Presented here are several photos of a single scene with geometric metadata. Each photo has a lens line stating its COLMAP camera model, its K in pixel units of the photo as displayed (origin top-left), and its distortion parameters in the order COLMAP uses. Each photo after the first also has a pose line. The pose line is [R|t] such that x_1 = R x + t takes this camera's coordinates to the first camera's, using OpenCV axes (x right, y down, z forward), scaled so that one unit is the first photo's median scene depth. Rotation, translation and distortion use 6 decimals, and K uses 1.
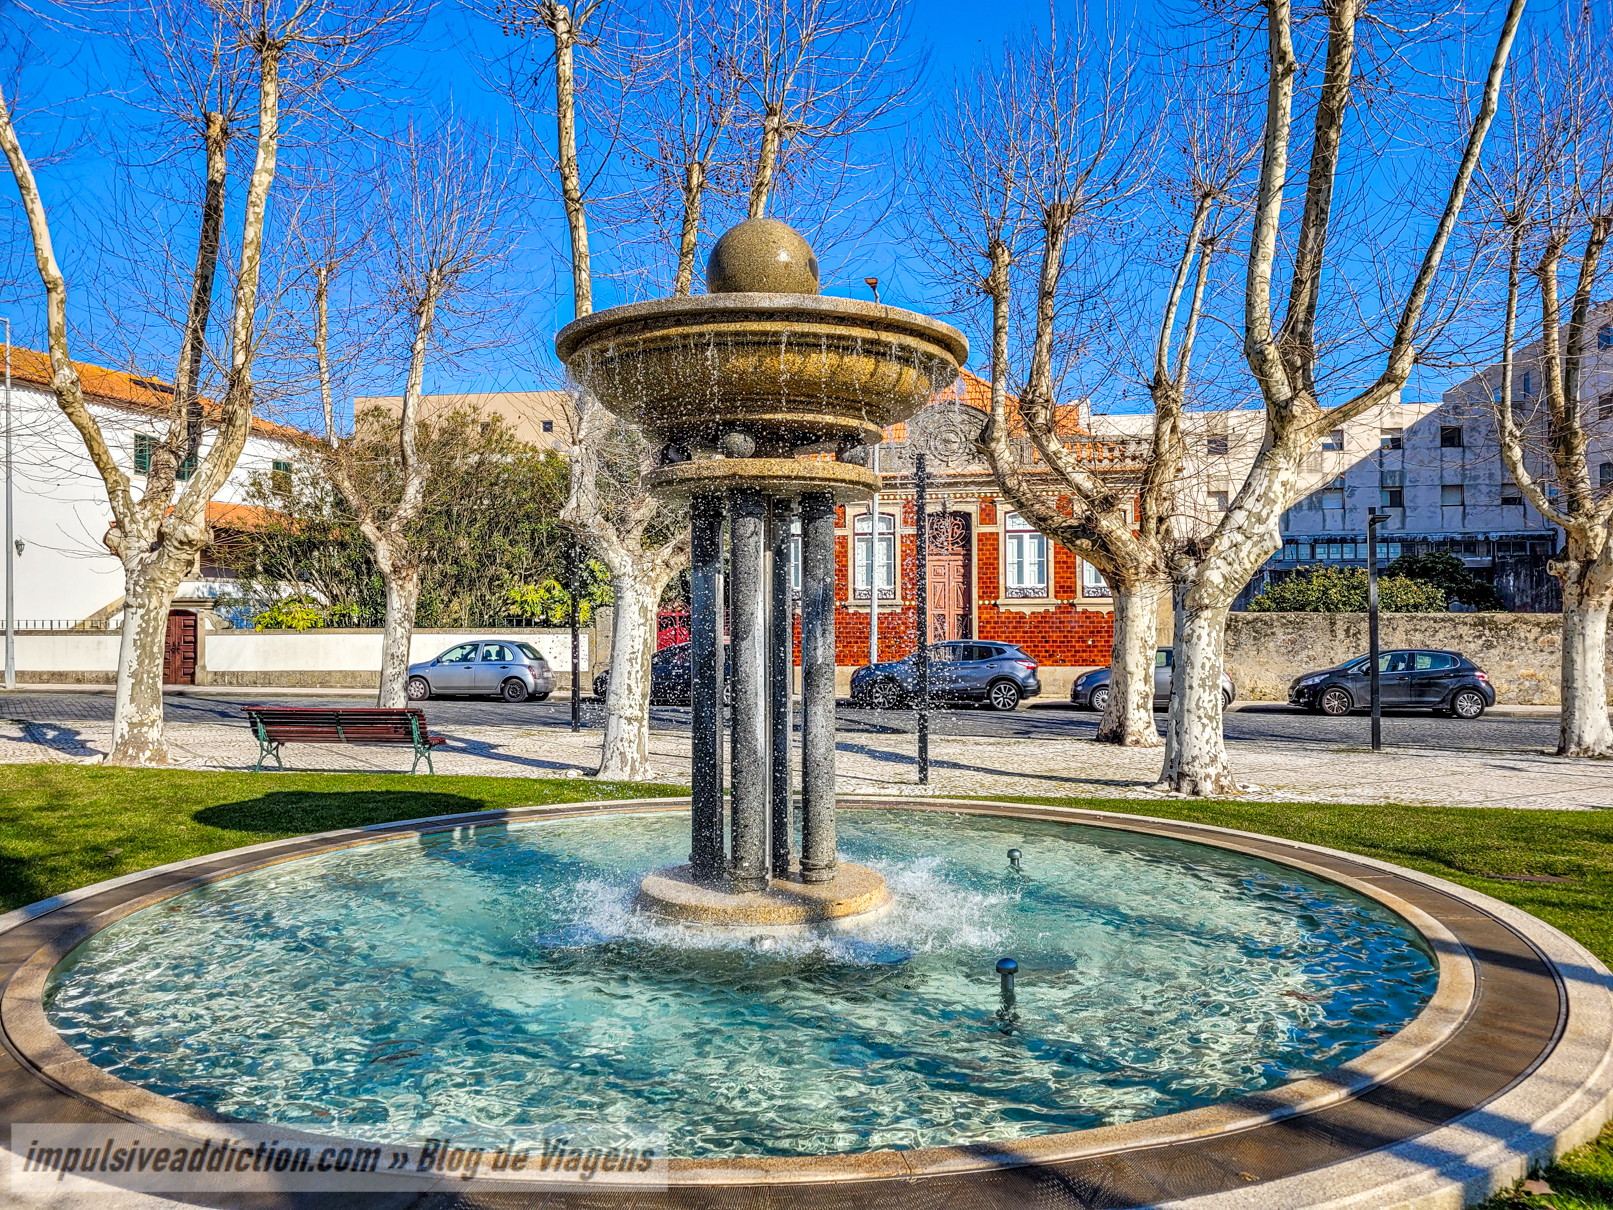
lens RADIAL K [[1186.8, 0, 806.5], [0, 1186.8, 605.0], [0, 0, 1]] dist [-0.004431, -0.001967]
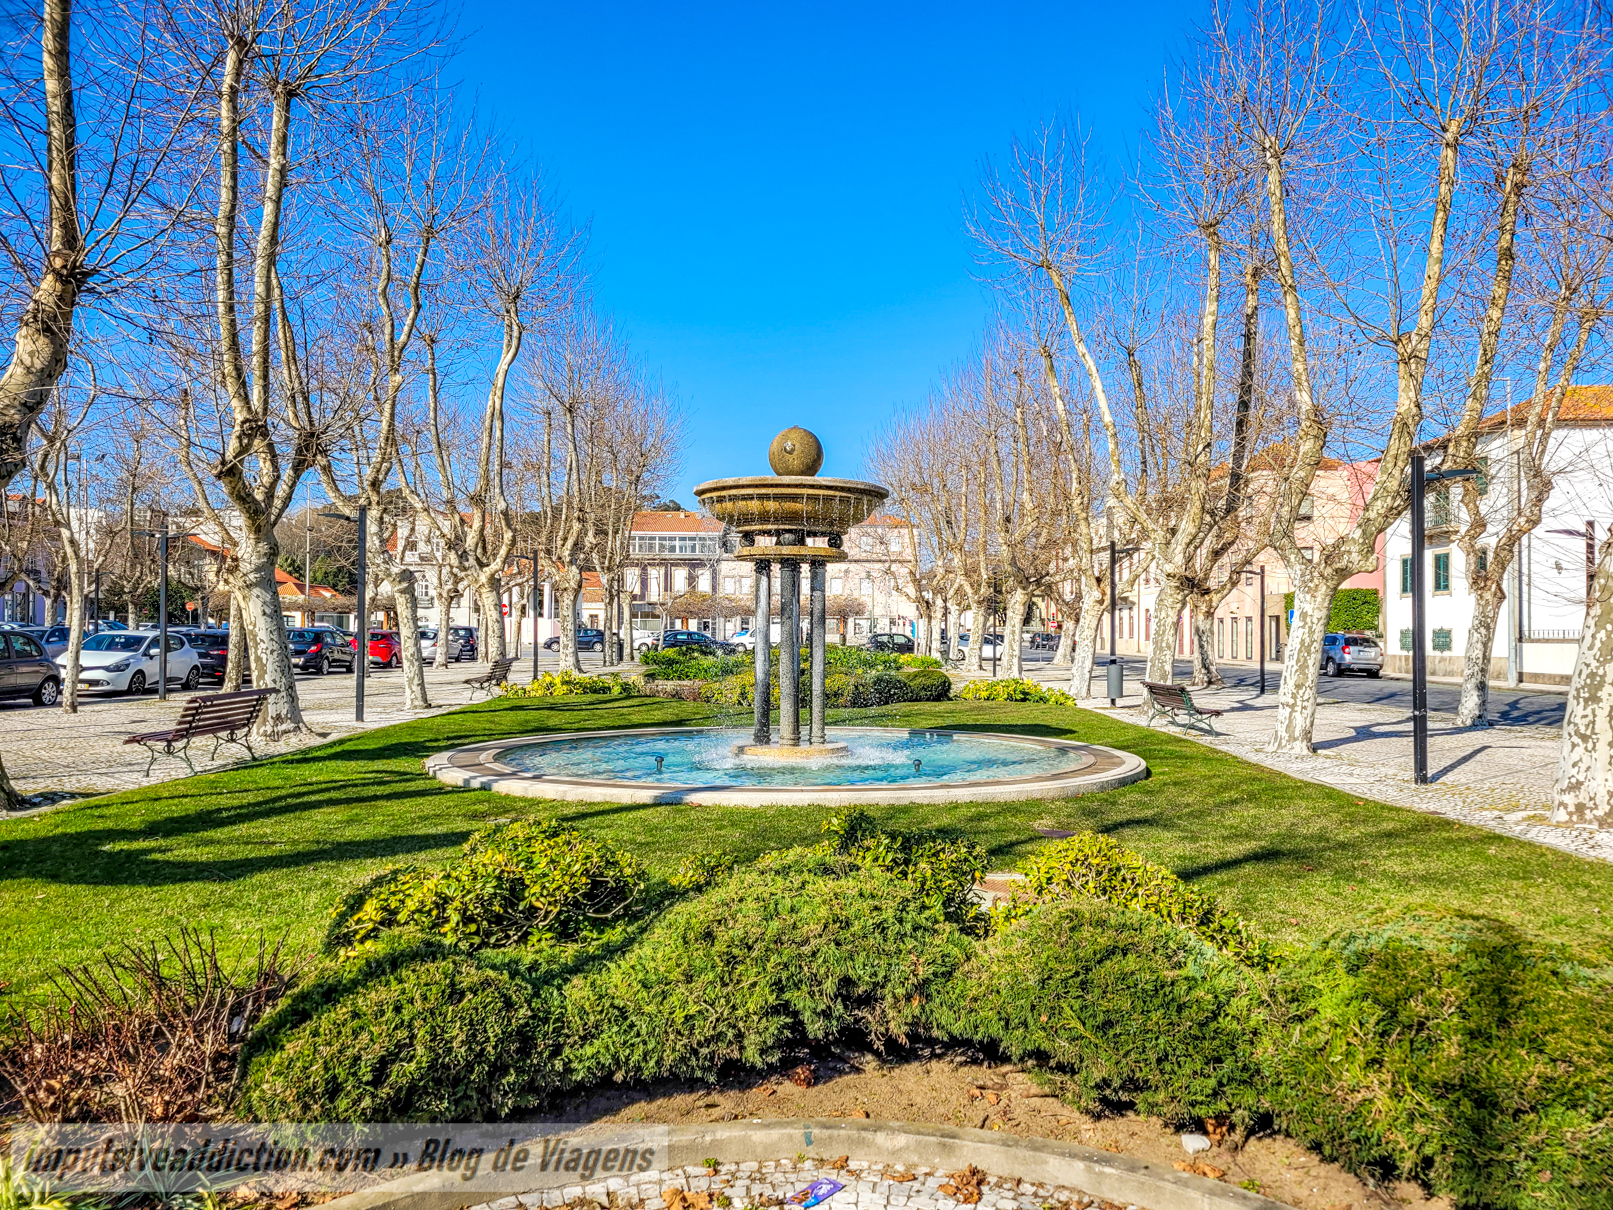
lens RADIAL K [[1186.8, 0, 806.5], [0, 1186.8, 605.0], [0, 0, 1]] dist [-0.004431, -0.001967]
pose [[0.161901, -0.020846, -0.986587, 1.064936], [0.008825, 0.999767, -0.019676, 0.014940], [0.986767, -0.005521, 0.162048, 0.331281]]
